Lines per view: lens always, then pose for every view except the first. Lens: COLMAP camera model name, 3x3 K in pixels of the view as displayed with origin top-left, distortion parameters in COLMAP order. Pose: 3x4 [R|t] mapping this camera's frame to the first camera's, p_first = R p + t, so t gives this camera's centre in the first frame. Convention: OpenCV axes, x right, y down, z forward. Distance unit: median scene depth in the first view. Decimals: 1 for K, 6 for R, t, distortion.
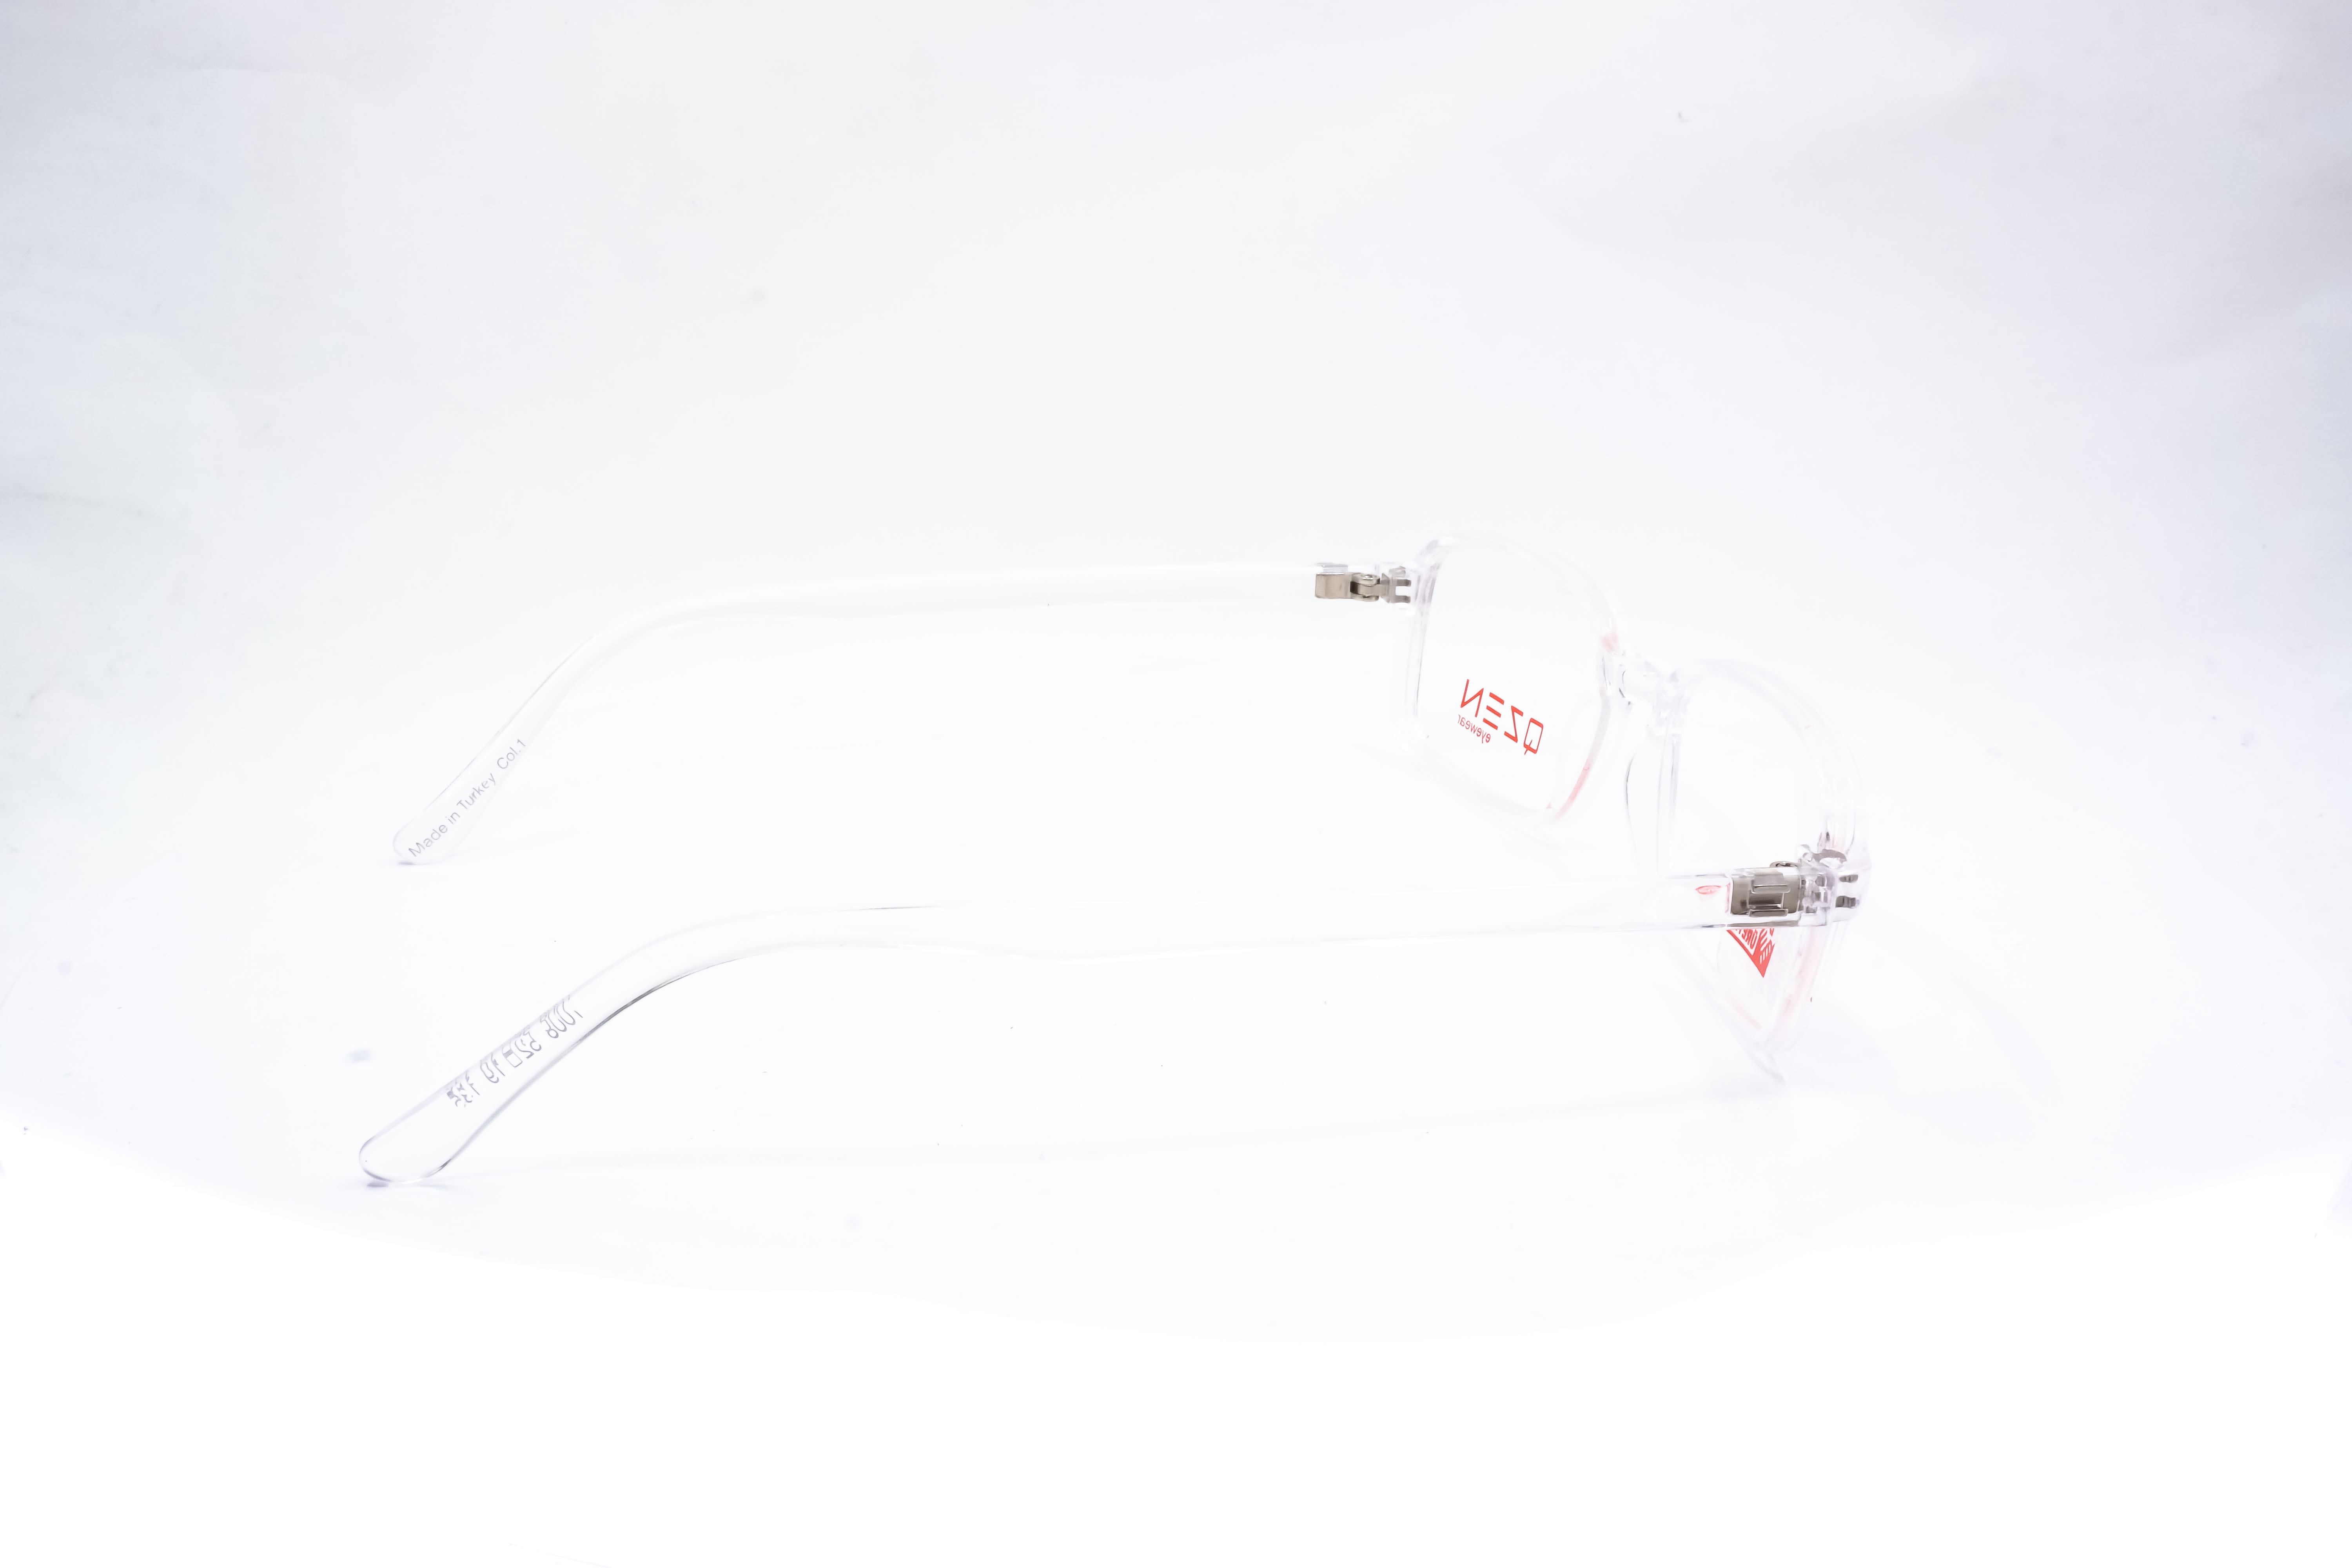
lens RADIAL K [[2829.7, 0, 1160.2], [0, 2829.7, 775.3], [0, 0, 1]] dist [-0.006545, 0.000000]
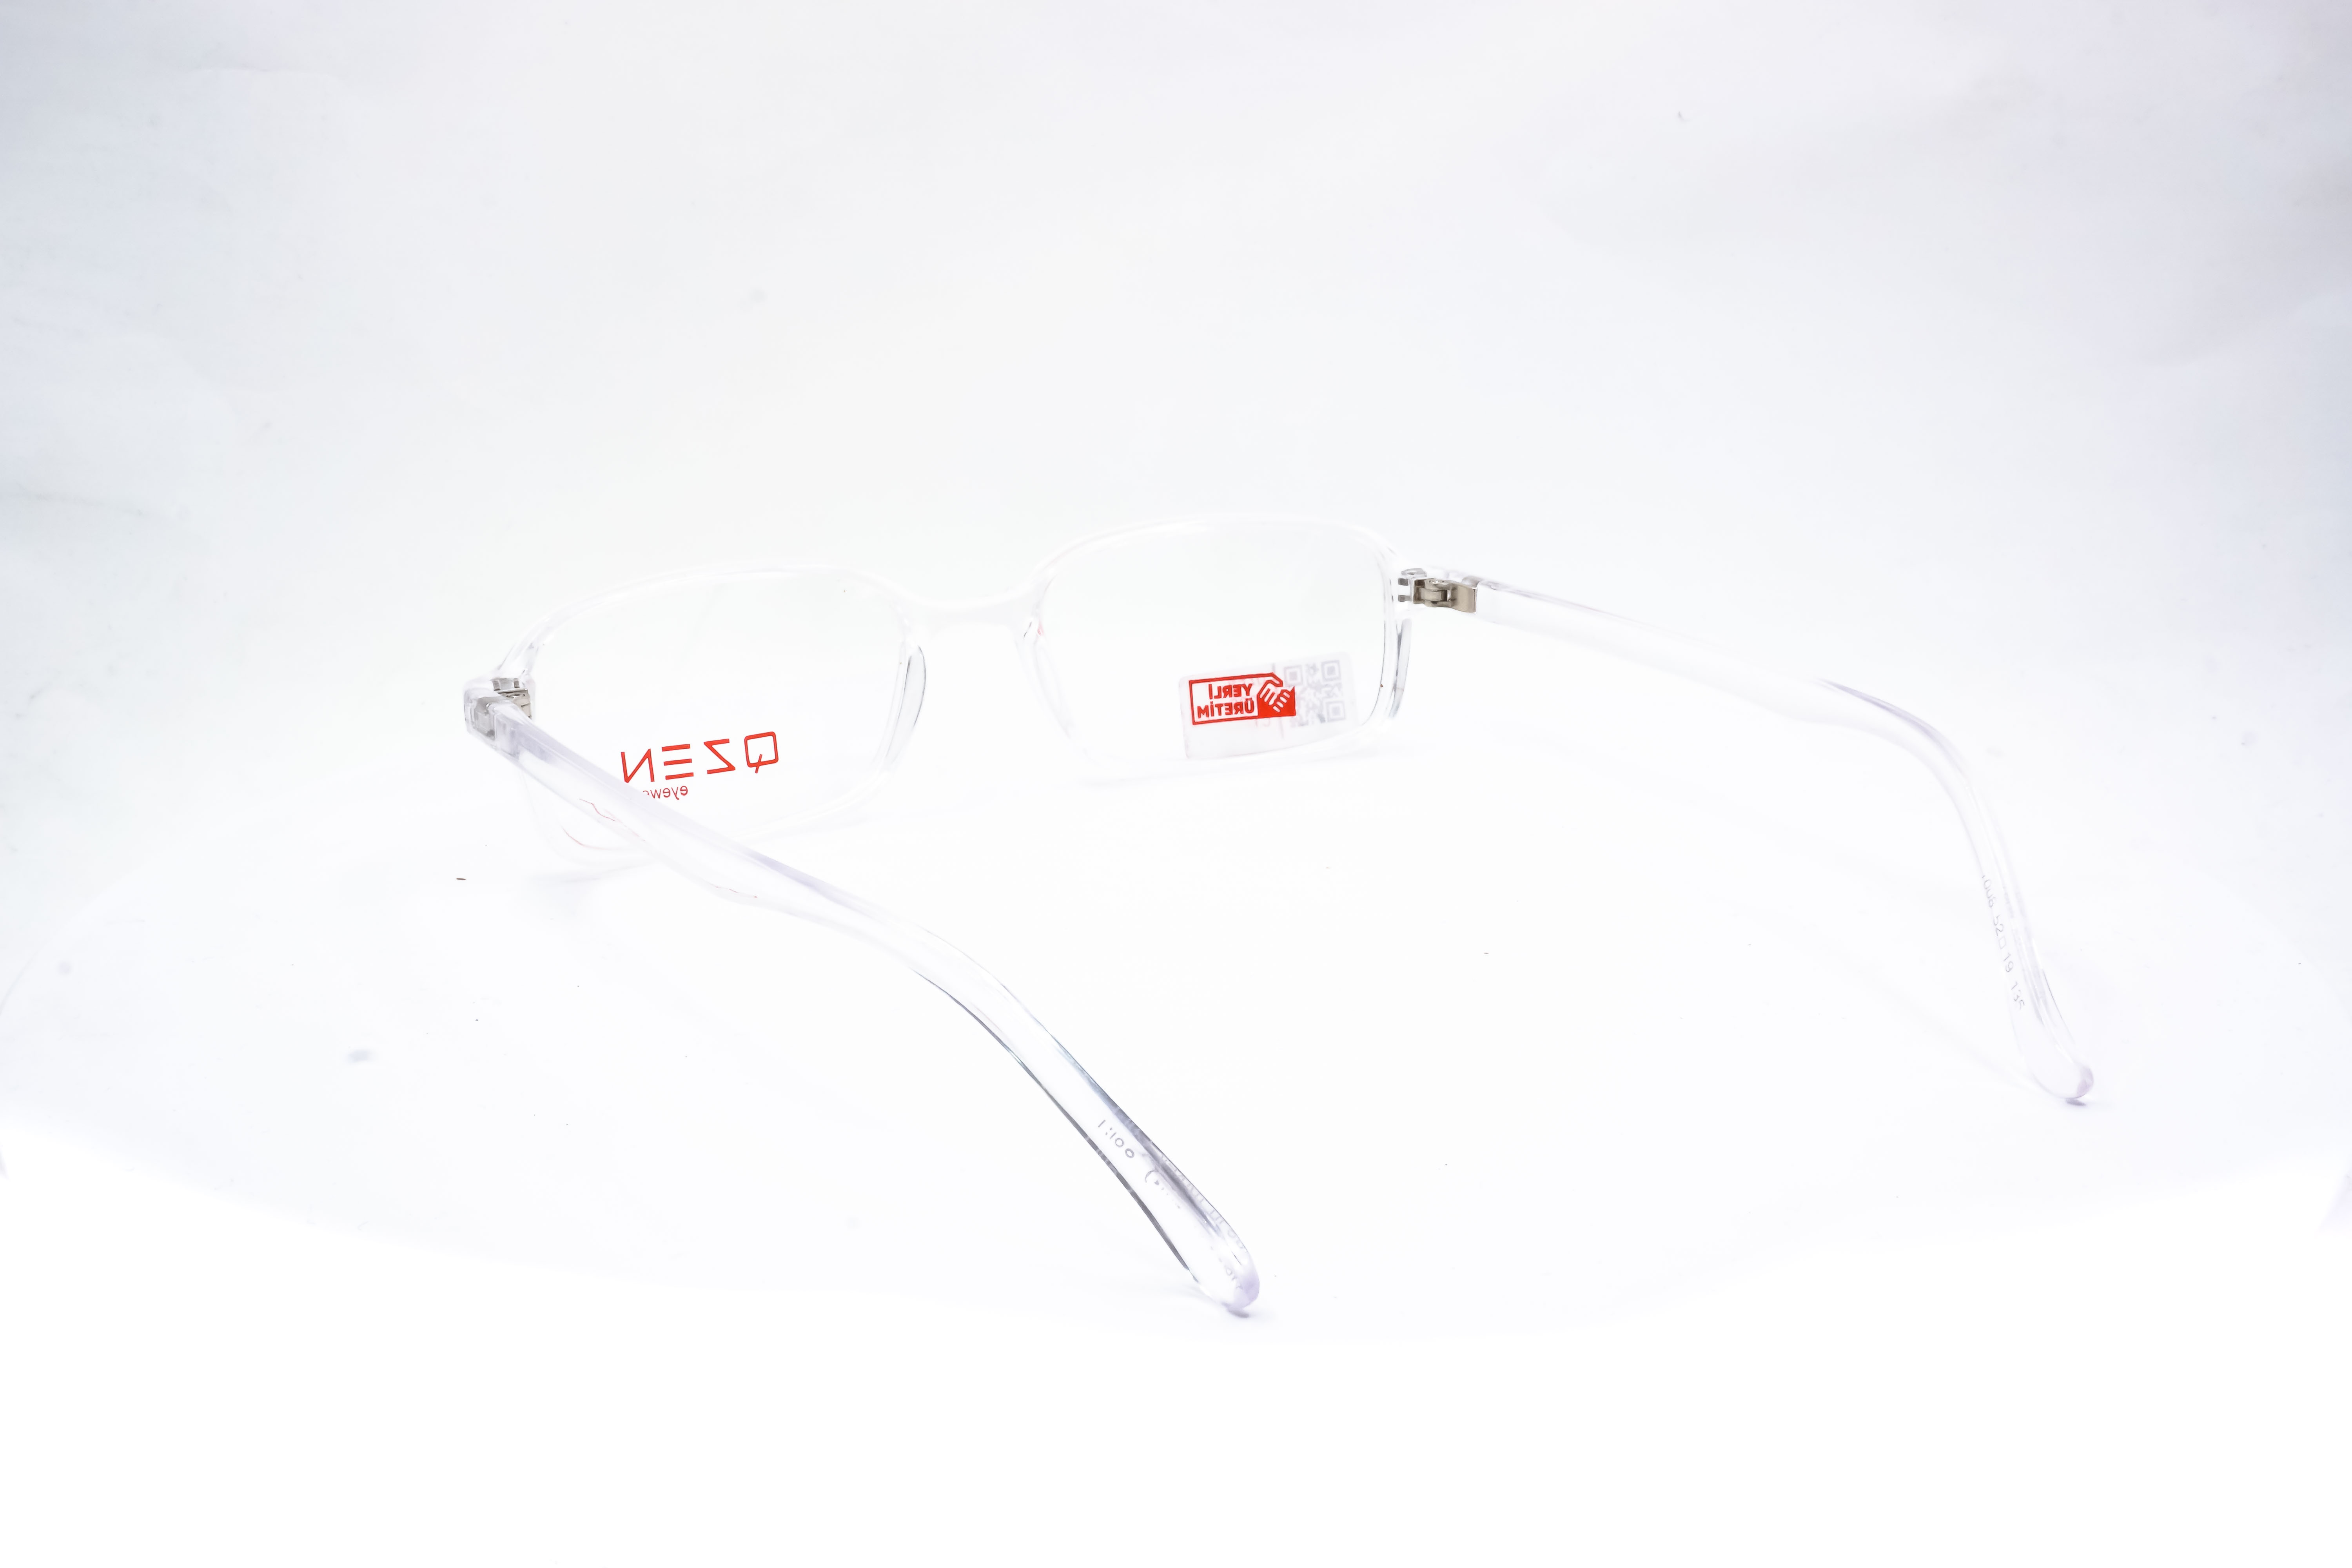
lens RADIAL K [[2829.7, 0, 1173.8], [0, 2829.7, 788.3], [0, 0, 1]] dist [-0.006545, 0.000000]
pose [[-0.274927, -0.284661, 0.918359, -0.846787], [0.266476, 0.895188, 0.357253, -0.327659], [-0.923800, 0.342939, -0.170257, 1.084141]]
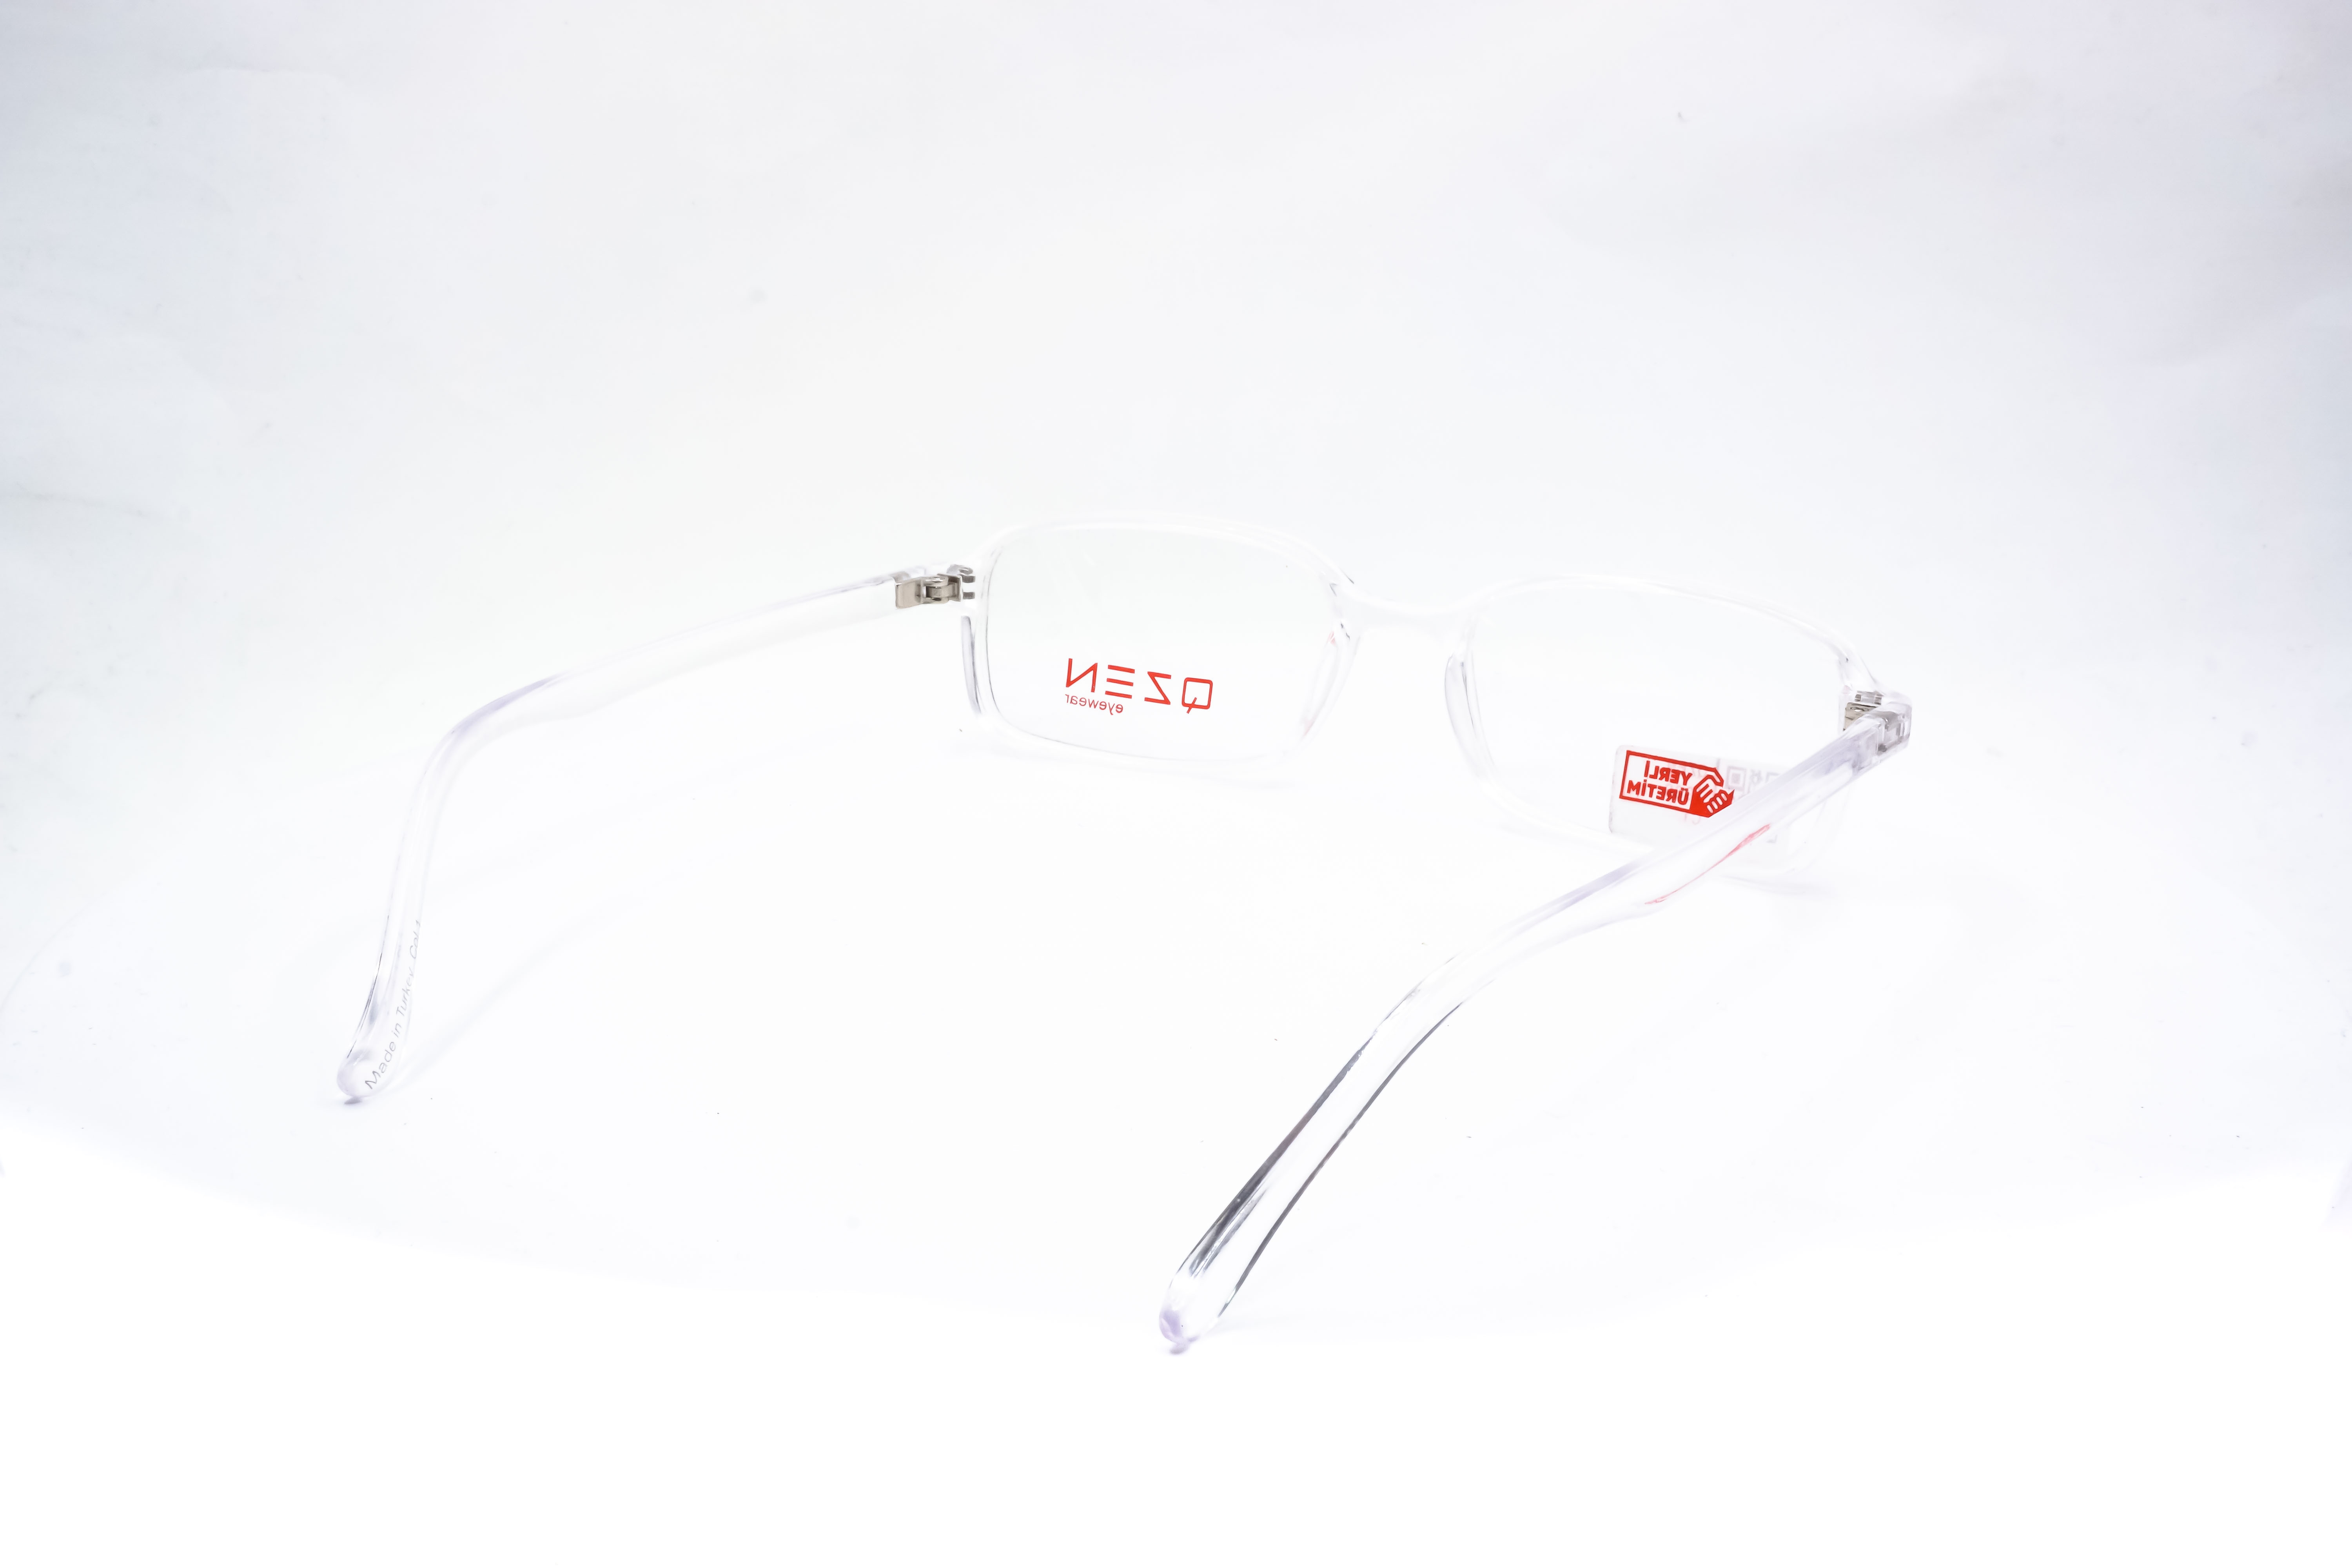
lens RADIAL K [[2829.7, 0, 1172.9], [0, 2829.7, 778.6], [0, 0, 1]] dist [-0.006545, 0.000000]
pose [[0.697470, -0.206033, 0.686358, -0.630741], [0.202603, 0.975396, 0.086914, -0.079676], [-0.687378, 0.078438, 0.722052, 0.257767]]
